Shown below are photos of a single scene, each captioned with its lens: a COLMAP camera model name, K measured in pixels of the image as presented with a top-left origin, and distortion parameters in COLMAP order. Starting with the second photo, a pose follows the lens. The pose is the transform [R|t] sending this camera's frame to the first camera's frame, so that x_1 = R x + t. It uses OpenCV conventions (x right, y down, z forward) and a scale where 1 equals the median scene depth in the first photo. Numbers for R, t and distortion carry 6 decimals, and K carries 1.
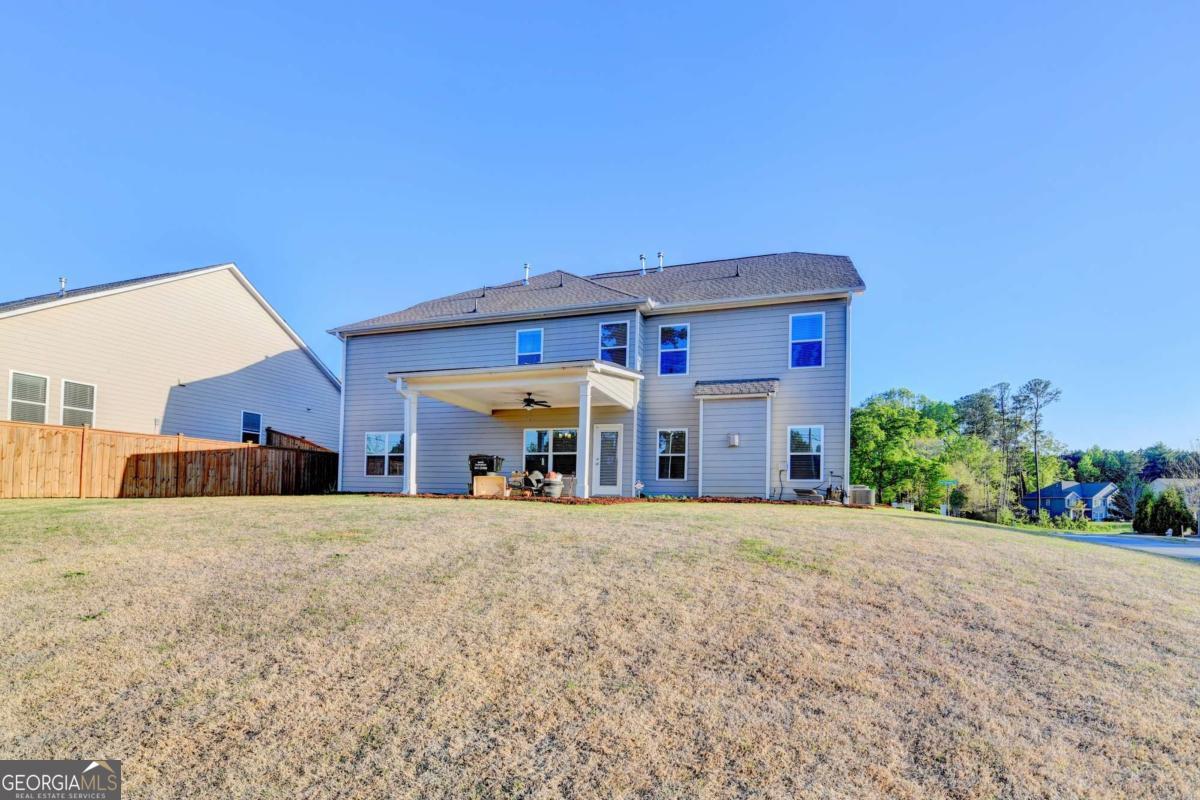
lens RADIAL K [[497.9, 0, 597.4], [0, 497.9, 430.1], [0, 0, 1]] dist [-0.015097, -0.000250]
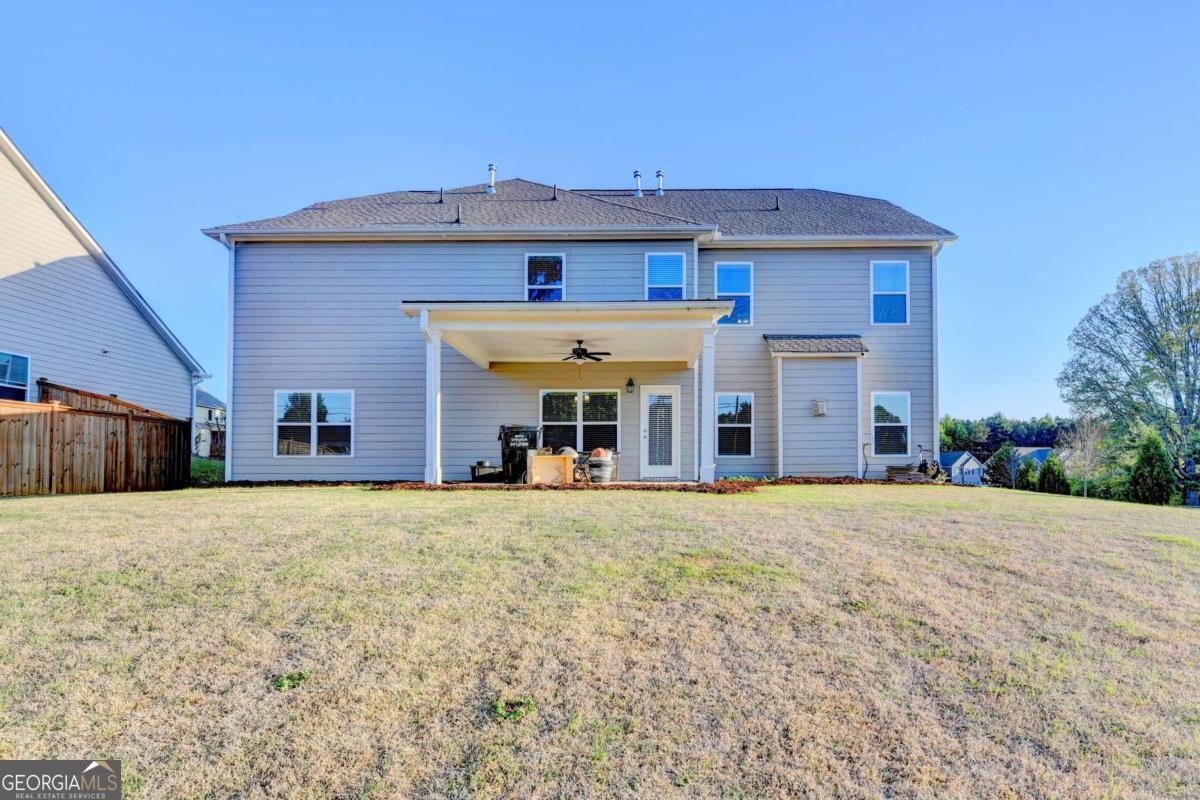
lens RADIAL K [[604.5, 0, 600.0], [0, 604.5, 400.0], [0, 0, 1]] dist [-0.003513, -0.000997]
pose [[0.958553, 0.013073, 0.284616, -0.329224], [-0.016694, 0.999808, 0.010302, 0.002353], [-0.284426, -0.014626, 0.958586, 0.128570]]
